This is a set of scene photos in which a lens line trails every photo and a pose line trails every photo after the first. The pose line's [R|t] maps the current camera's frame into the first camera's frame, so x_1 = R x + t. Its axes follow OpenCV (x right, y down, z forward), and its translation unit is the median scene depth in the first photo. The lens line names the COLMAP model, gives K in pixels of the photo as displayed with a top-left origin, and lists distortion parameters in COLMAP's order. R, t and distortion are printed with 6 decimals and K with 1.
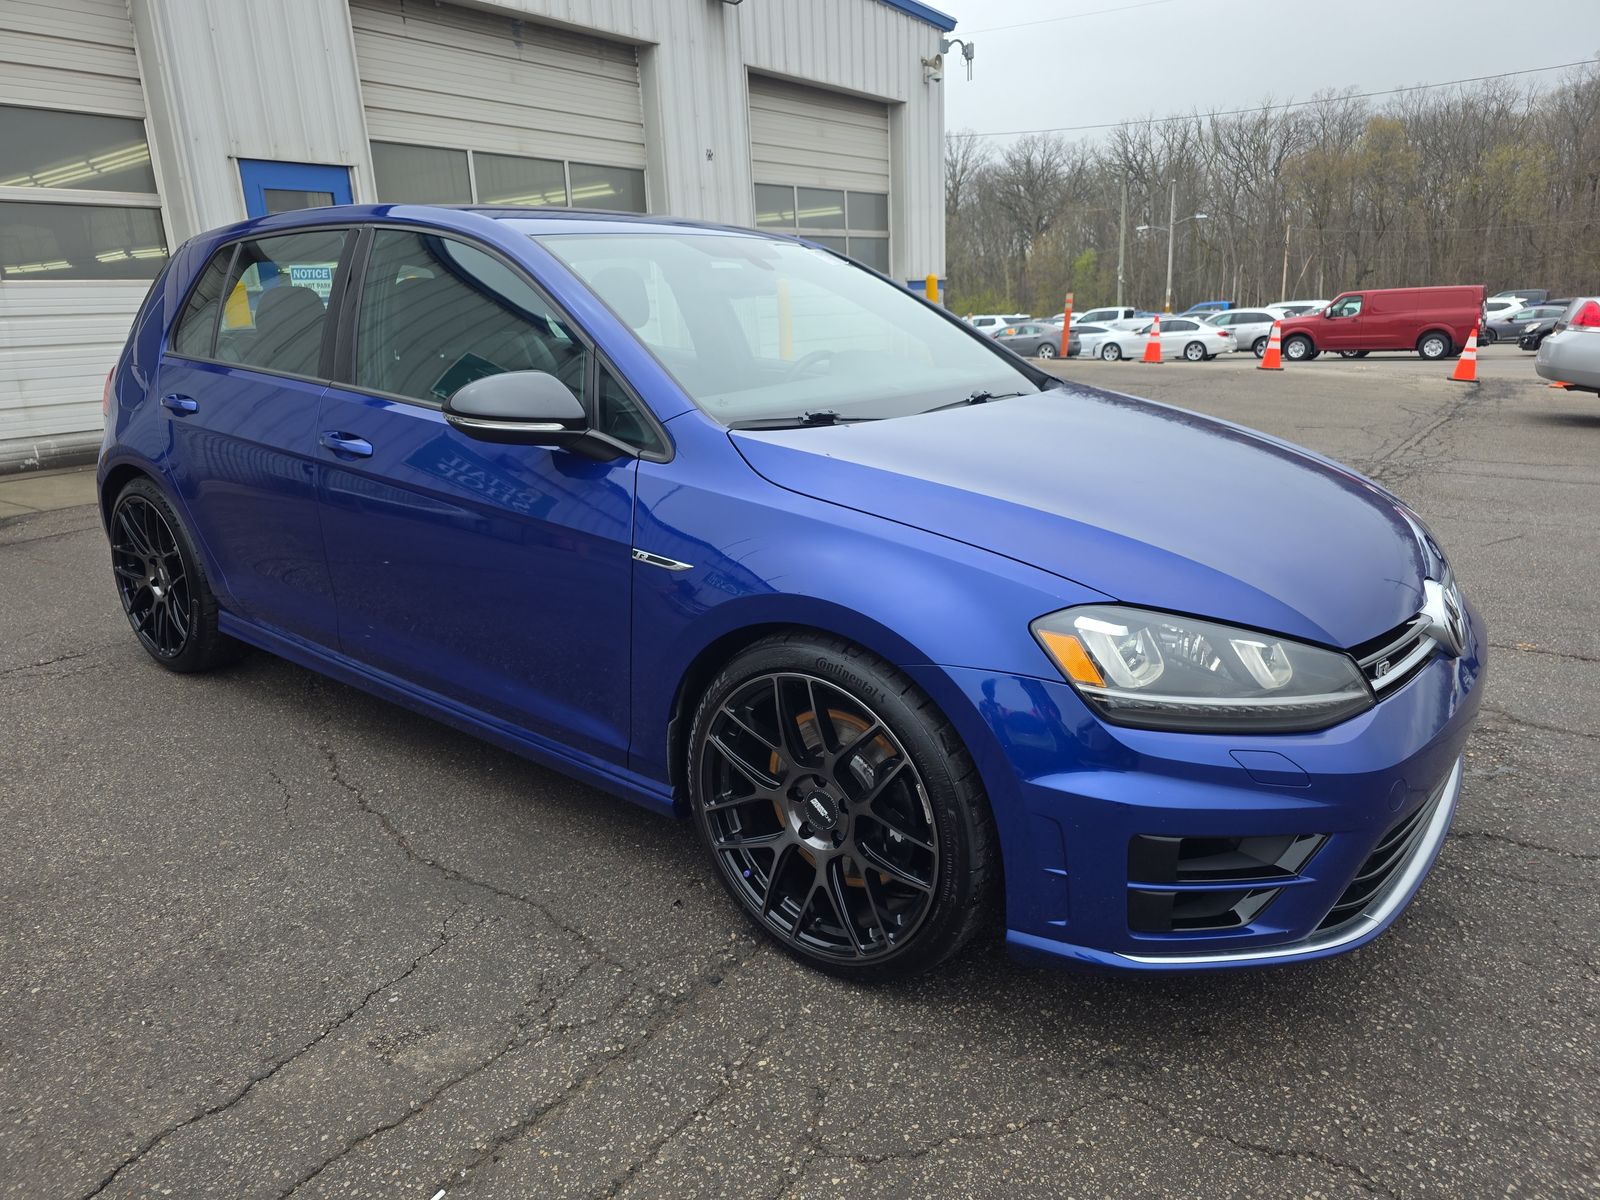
lens RADIAL K [[1091.9, 0, 793.2], [0, 1091.9, 599.5], [0, 0, 1]] dist [0.040094, -0.028296]
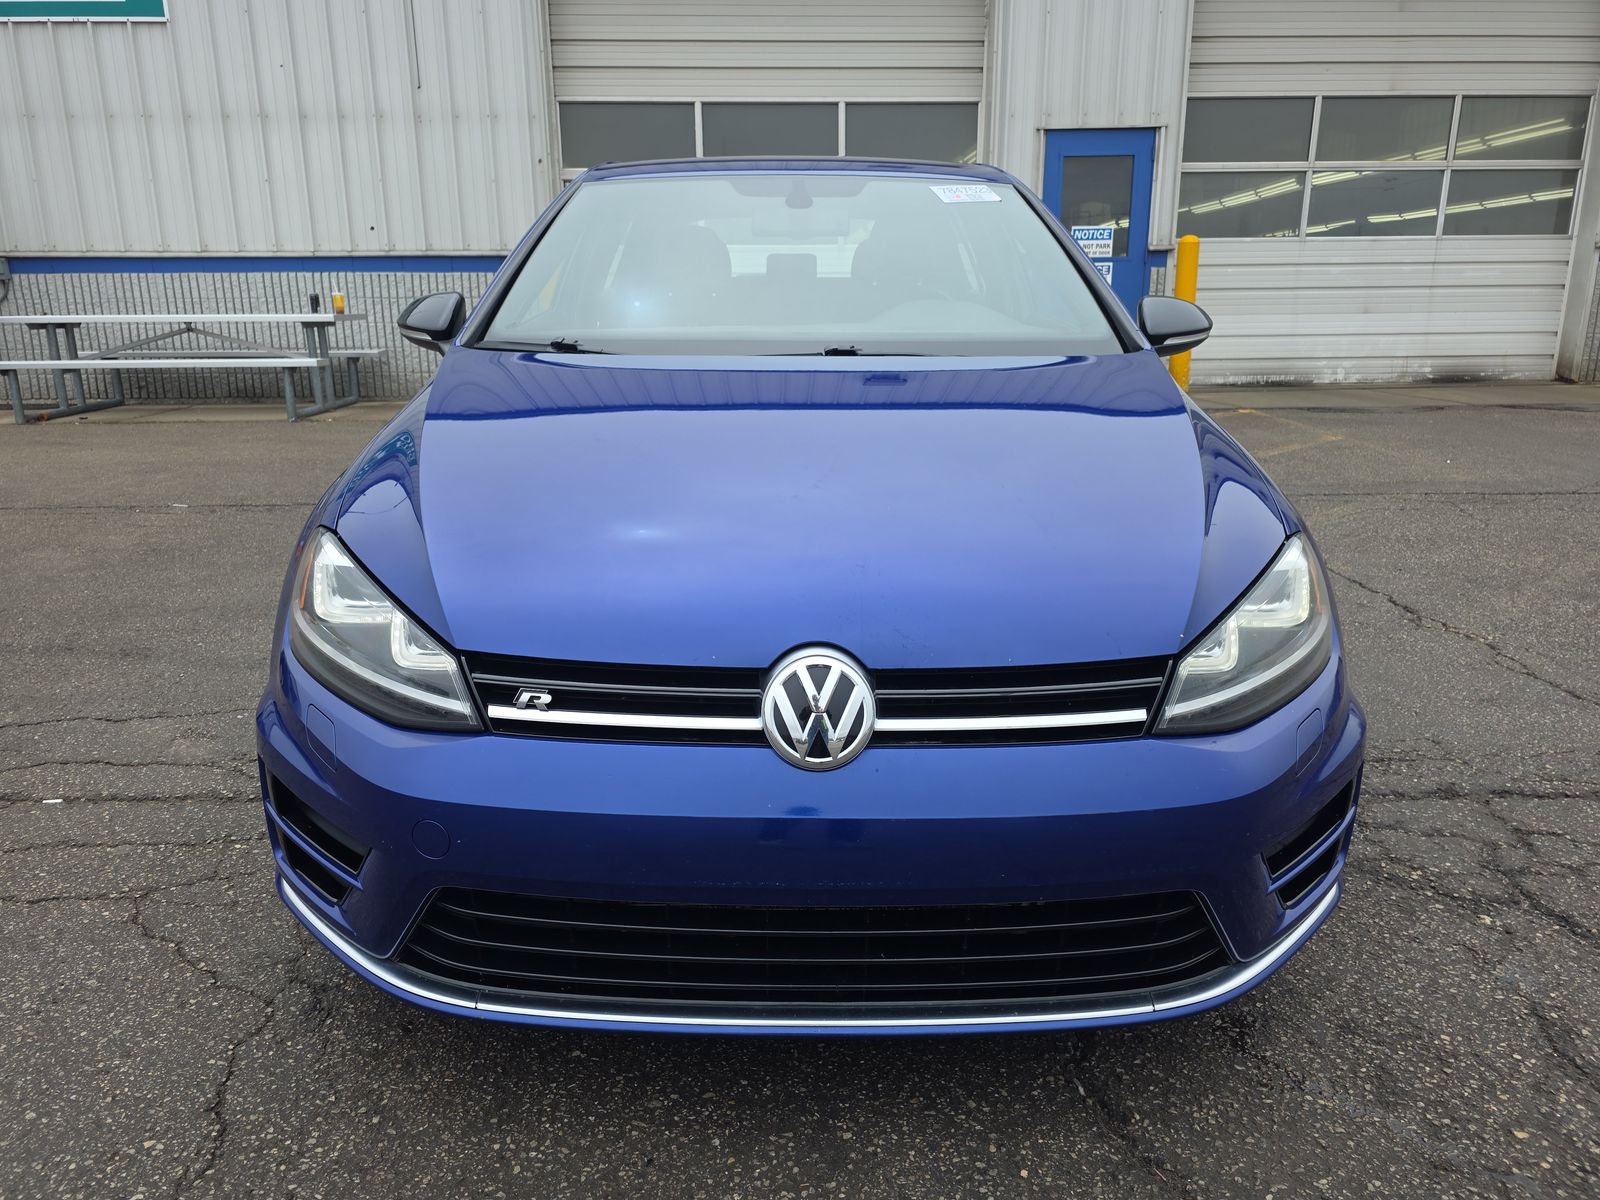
lens RADIAL K [[1091.9, 0, 793.2], [0, 1091.9, 599.5], [0, 0, 1]] dist [0.040094, -0.028296]
pose [[0.608523, 0.241040, -0.756042, 0.290484], [-0.223186, 0.966278, 0.128429, -0.034570], [0.761504, 0.090586, 0.641799, 0.155064]]
